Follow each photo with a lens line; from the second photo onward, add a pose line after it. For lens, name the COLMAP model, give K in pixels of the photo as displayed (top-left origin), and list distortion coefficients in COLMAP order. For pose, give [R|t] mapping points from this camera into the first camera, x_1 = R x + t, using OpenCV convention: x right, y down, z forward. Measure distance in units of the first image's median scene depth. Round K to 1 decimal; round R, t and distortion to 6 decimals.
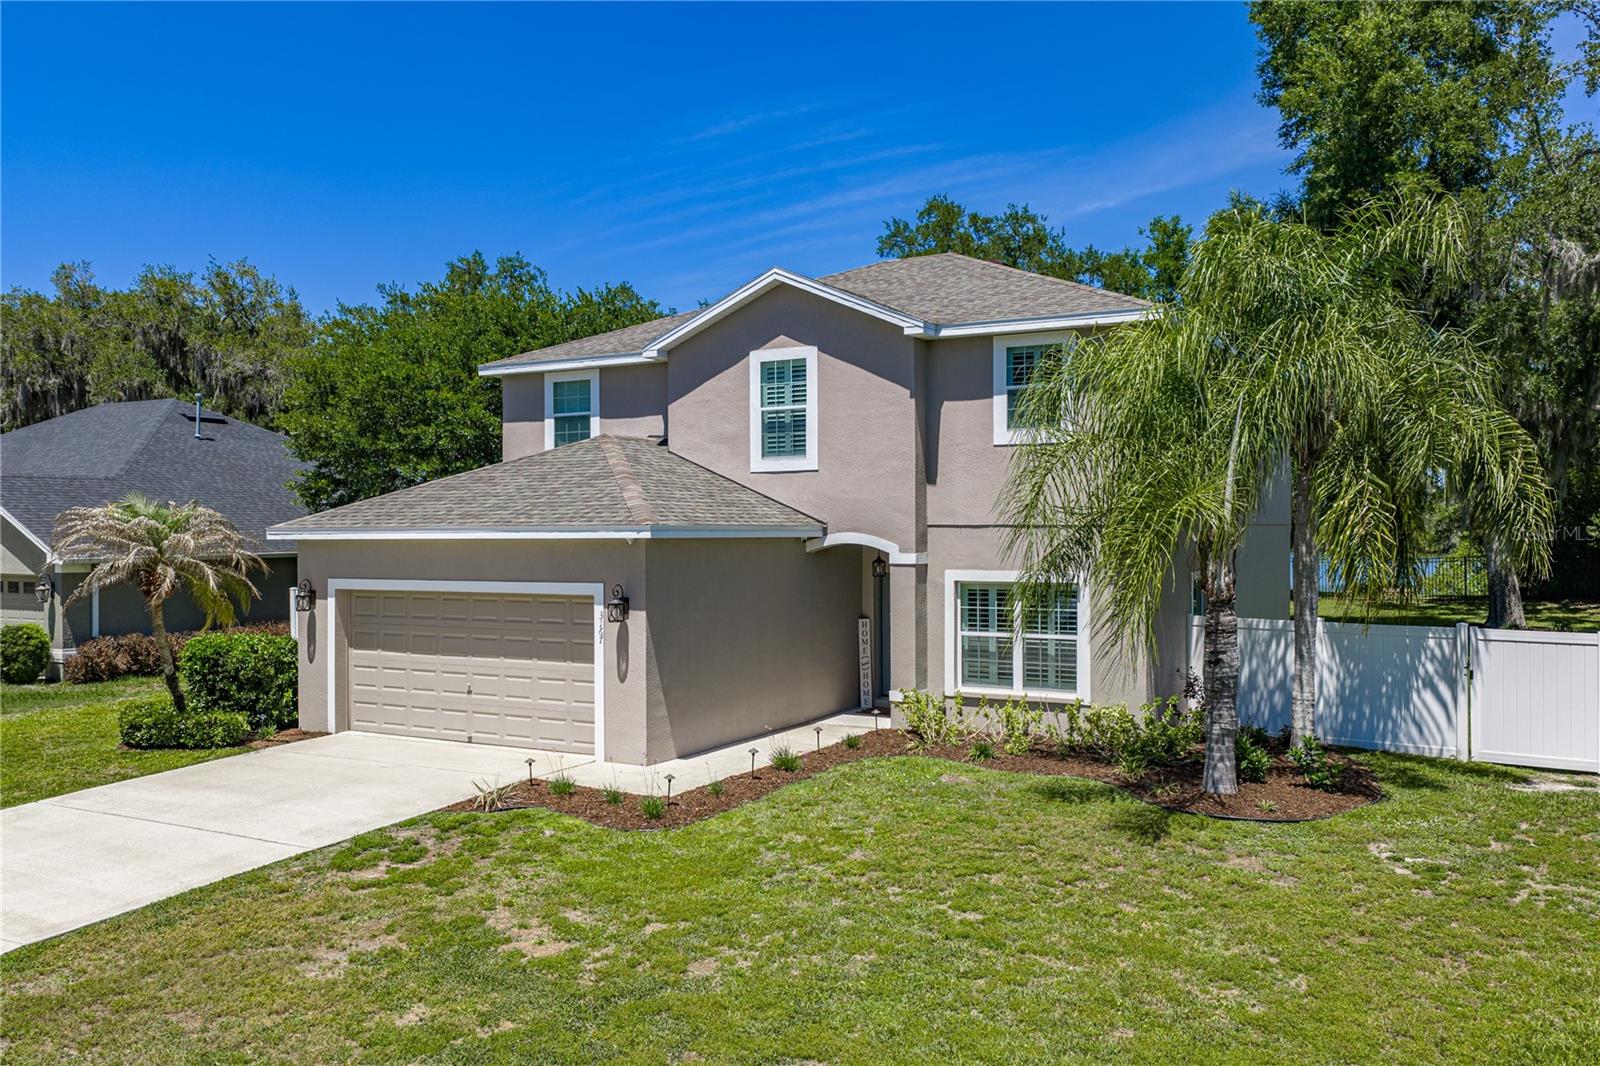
lens RADIAL K [[1321.4, 0, 798.9], [0, 1321.4, 539.1], [0, 0, 1]] dist [0.028924, -0.002220]
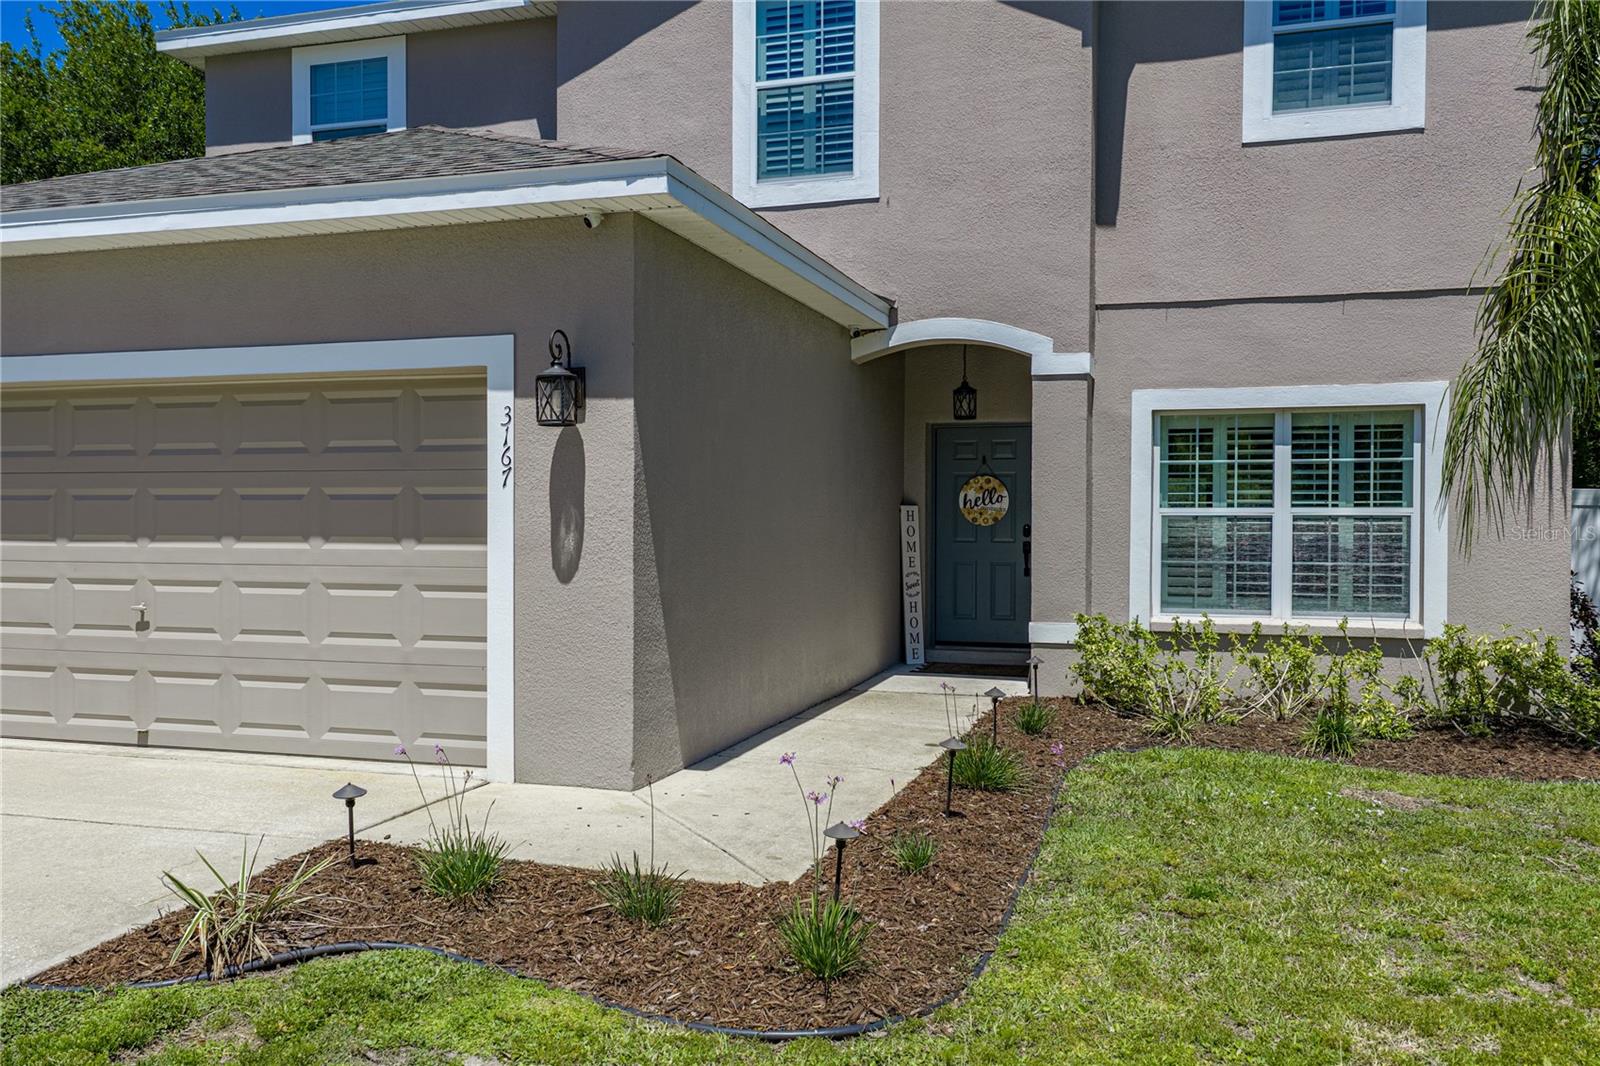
lens RADIAL K [[1327.1, 0, 802.1], [0, 1327.1, 542.4], [0, 0, 1]] dist [0.029658, -0.001404]
pose [[0.975220, 0.005670, 0.221165, -0.132103], [-0.007043, 0.999961, 0.005418, 0.081304], [-0.221125, -0.006841, 0.975221, 0.515079]]
